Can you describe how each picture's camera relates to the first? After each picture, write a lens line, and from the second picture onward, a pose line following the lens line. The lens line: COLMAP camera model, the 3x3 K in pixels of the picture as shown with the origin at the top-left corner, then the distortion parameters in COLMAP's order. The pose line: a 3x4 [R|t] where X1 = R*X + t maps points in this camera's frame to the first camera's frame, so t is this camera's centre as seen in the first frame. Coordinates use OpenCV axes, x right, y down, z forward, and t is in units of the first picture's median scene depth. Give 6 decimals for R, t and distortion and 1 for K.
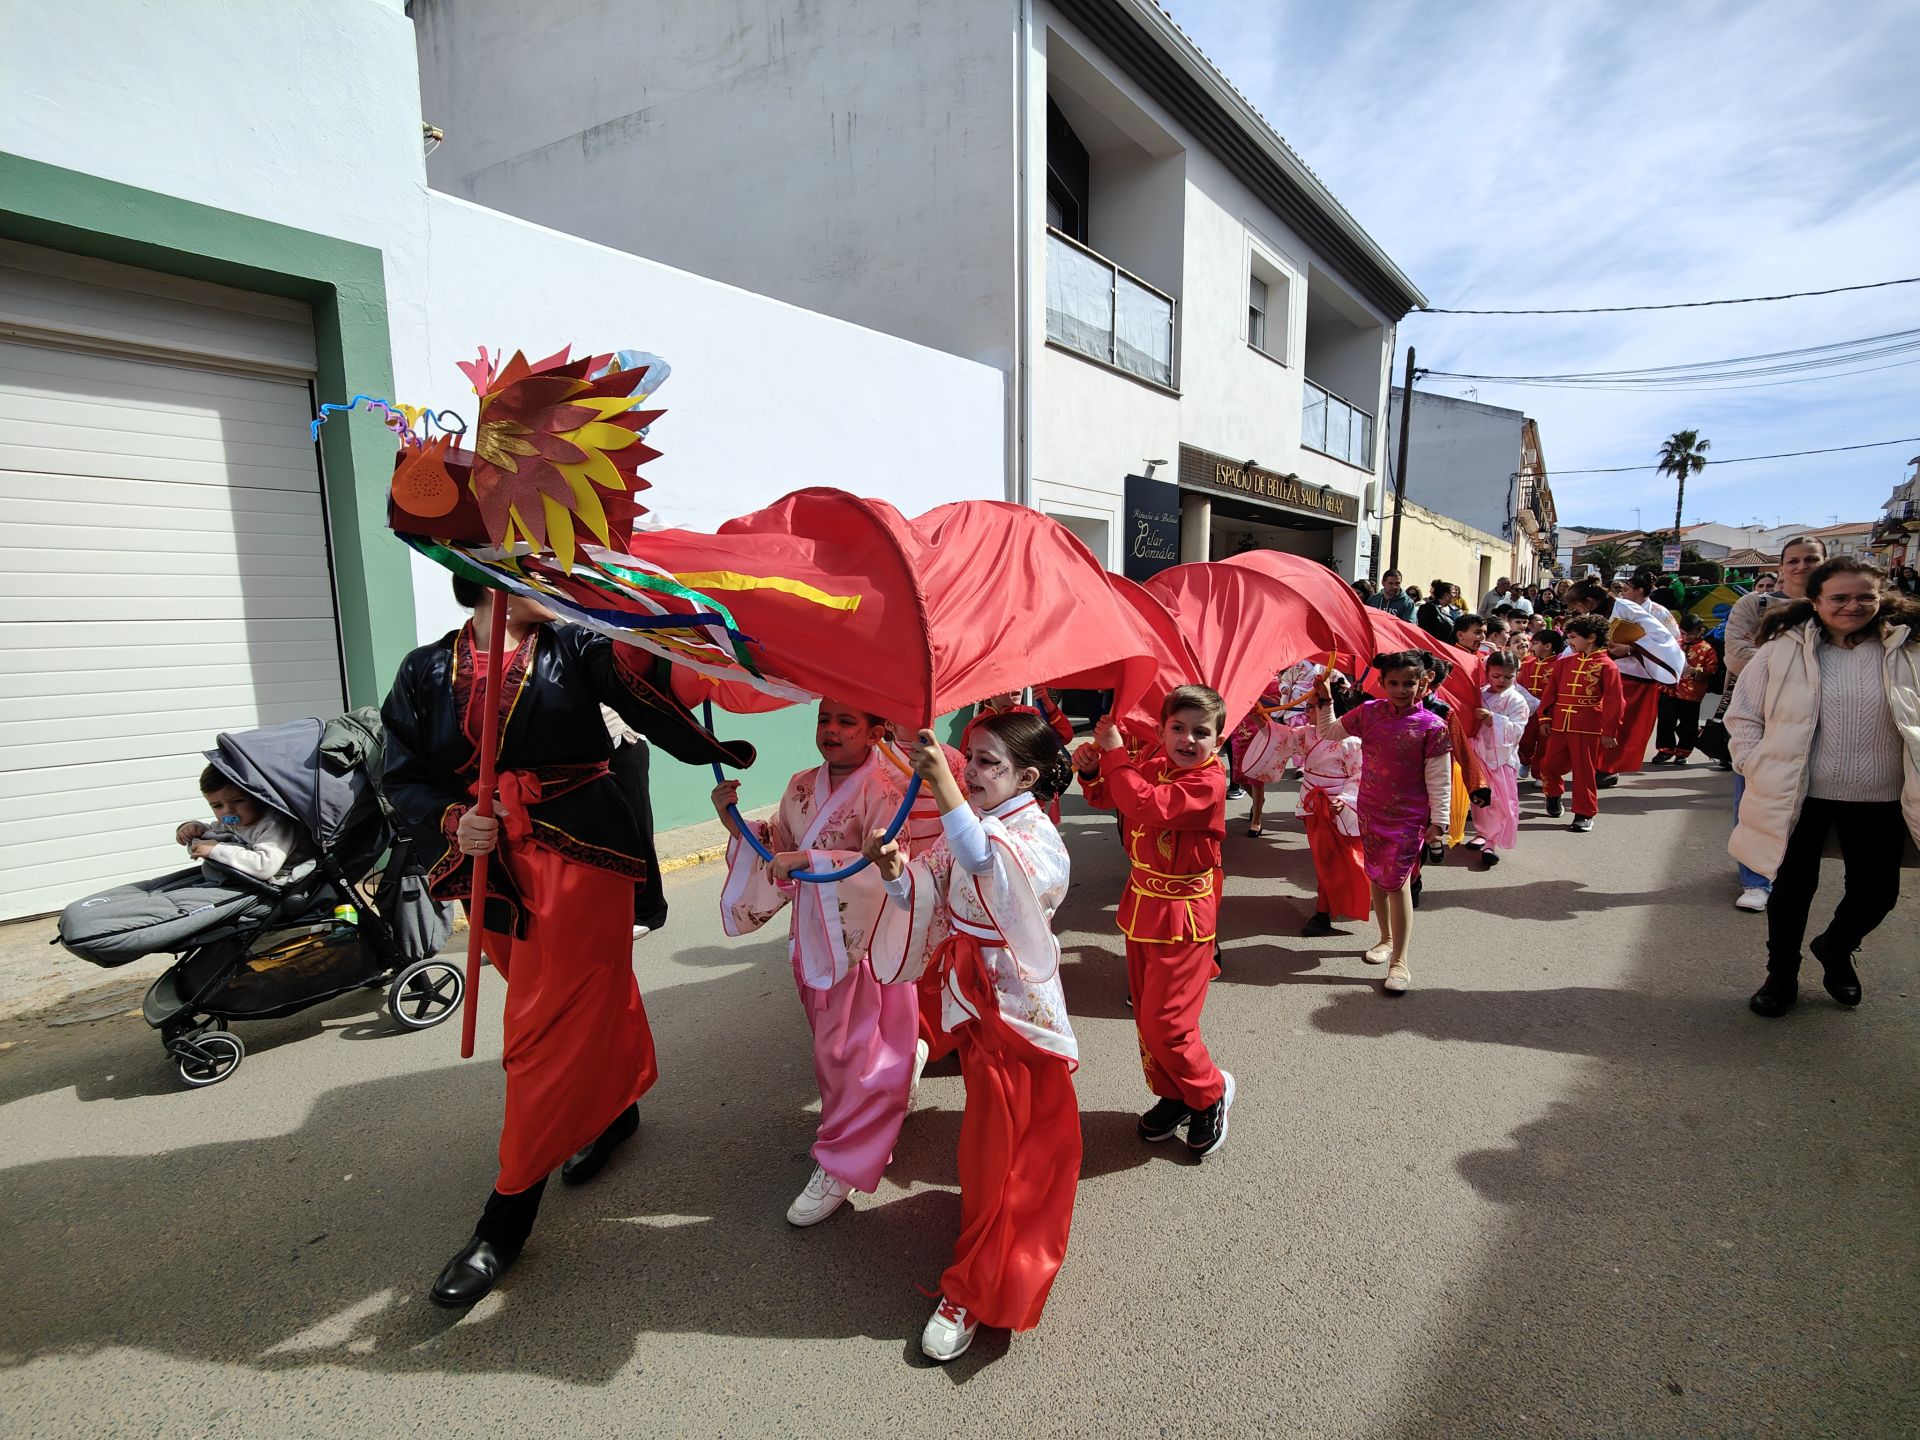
lens RADIAL K [[820.8, 0, 960.0], [0, 820.8, 720.0], [0, 0, 1]] dist [0.018955, -0.017439]
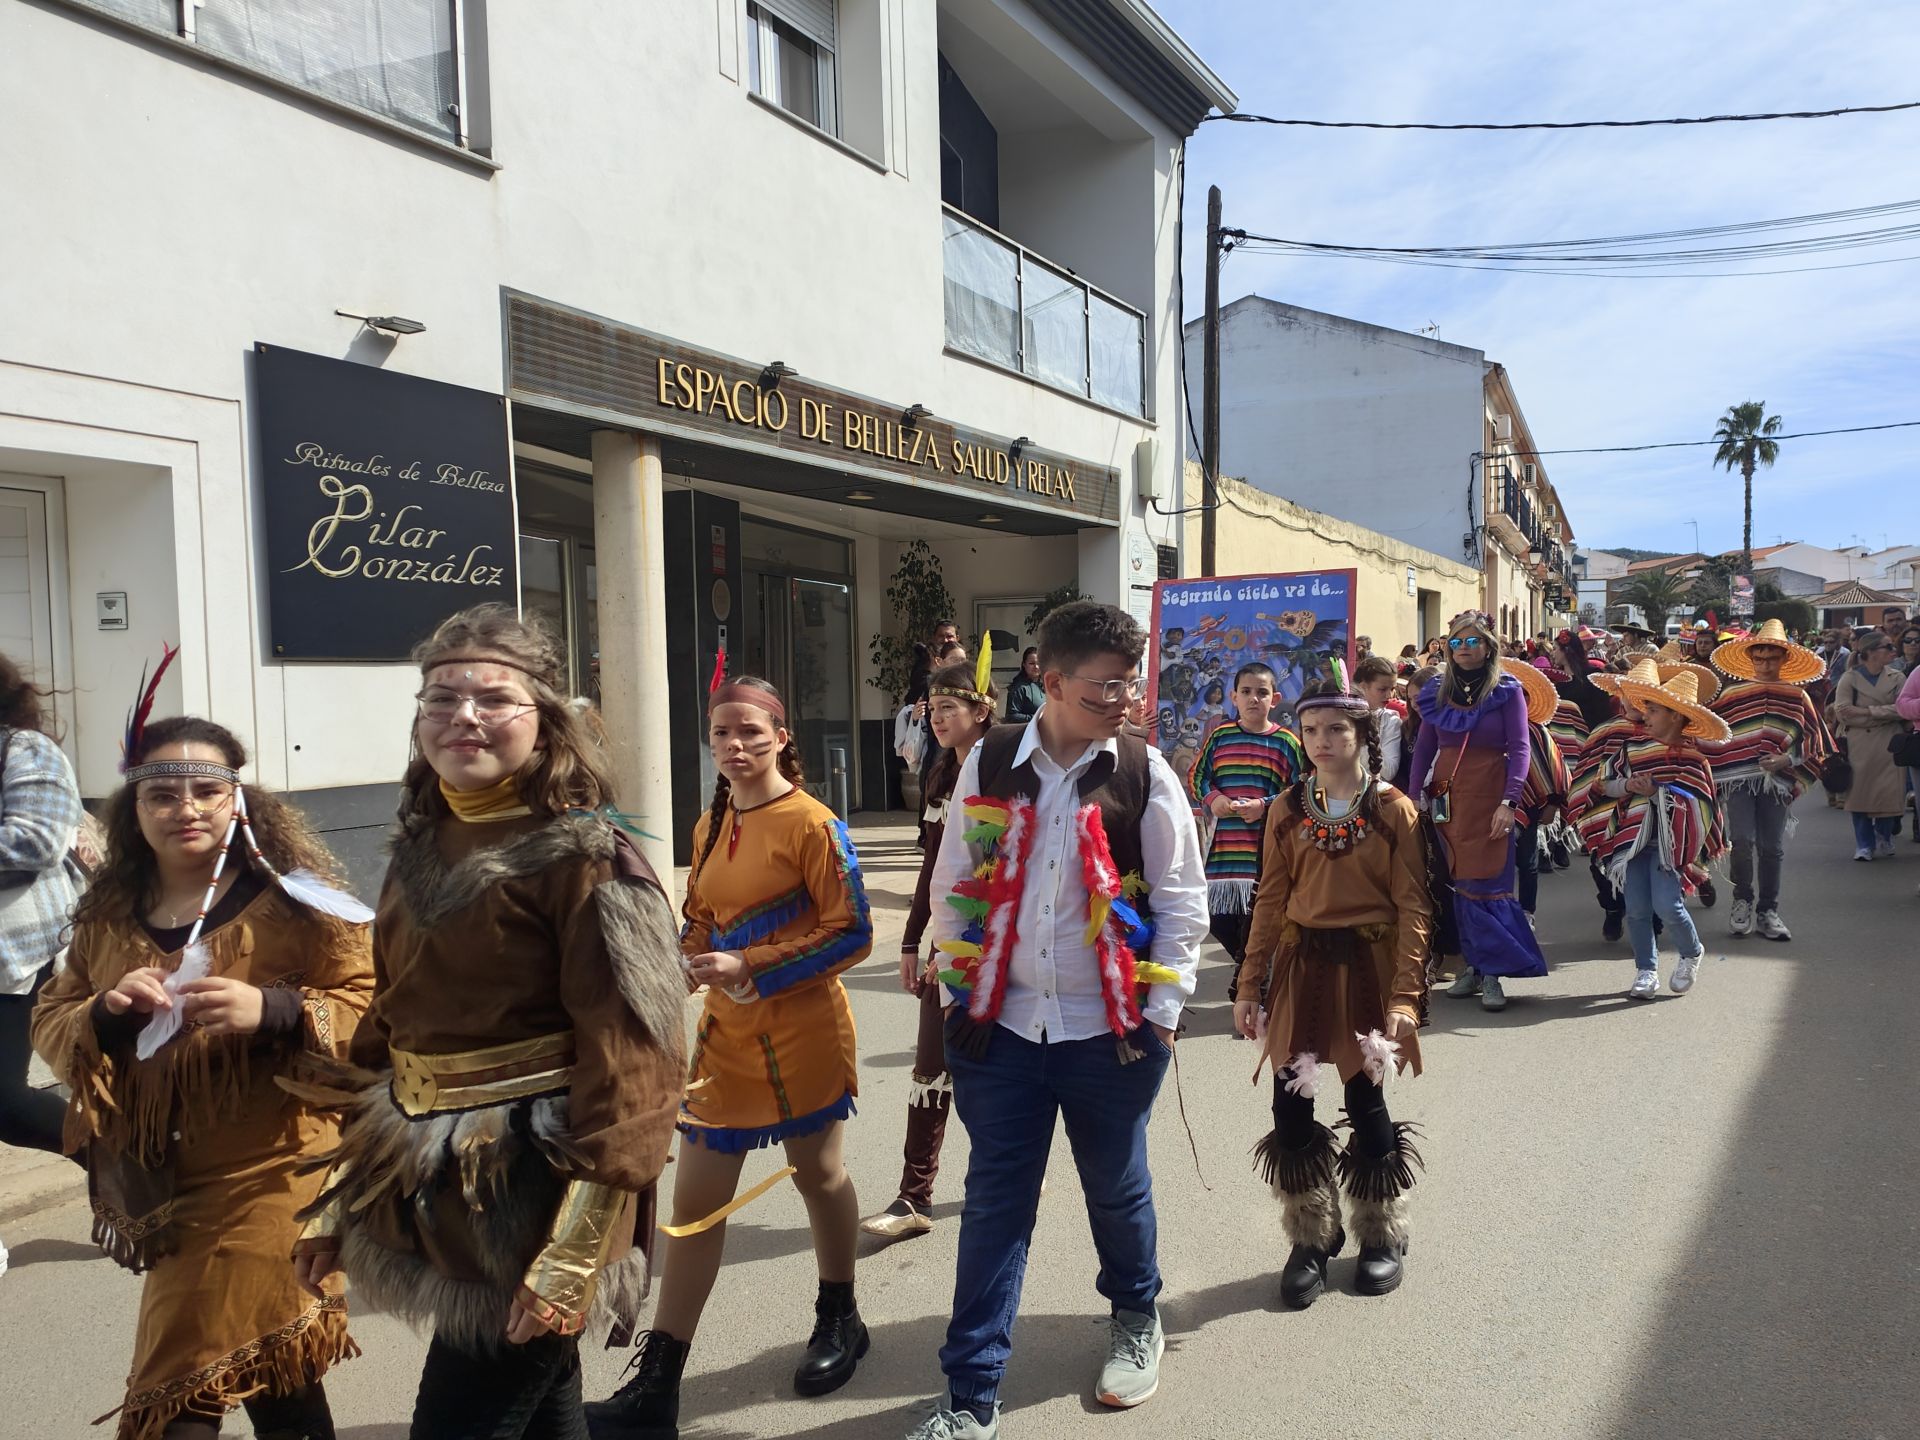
lens RADIAL K [[1431.1, 0, 993.1], [0, 1431.1, 724.7], [0, 0, 1]] dist [0.071207, 0.011257]
pose [[0.974608, -0.012143, 0.223589, 0.218463], [0.034476, 0.994760, -0.096250, -0.038226], [-0.221248, 0.101514, 0.969920, 0.199102]]
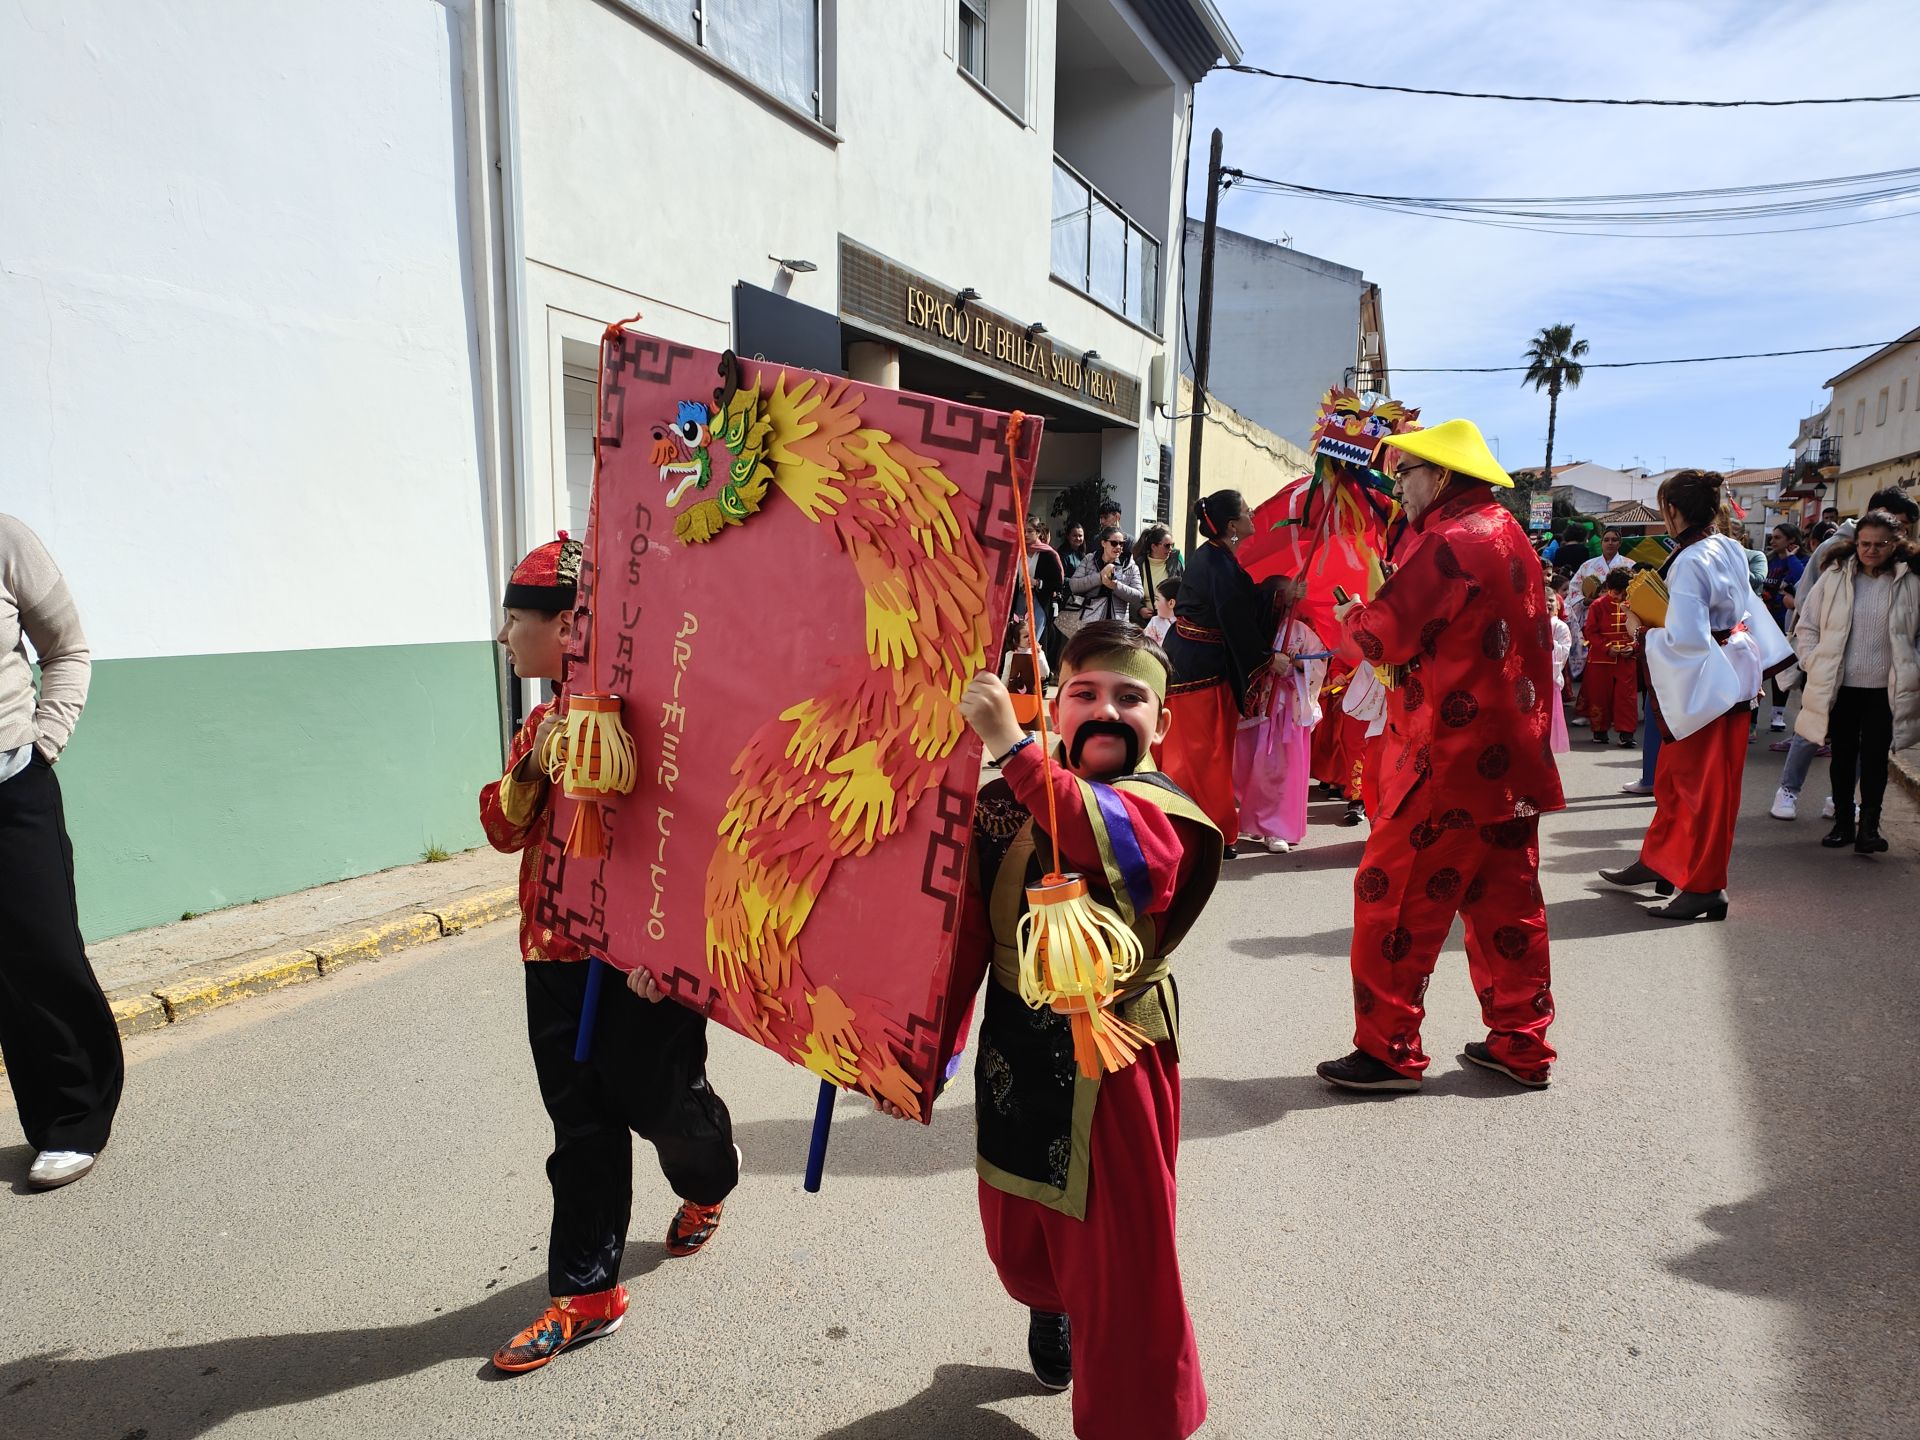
lens RADIAL K [[1415.3, 0, 940.2], [0, 1415.3, 761.0], [0, 0, 1]] dist [0.080840, -0.003636]
pose [[0.949562, -0.018339, 0.313041, 0.025091], [0.017867, 0.999831, 0.004379, -0.004900], [-0.313069, 0.001435, 0.949729, 0.079774]]
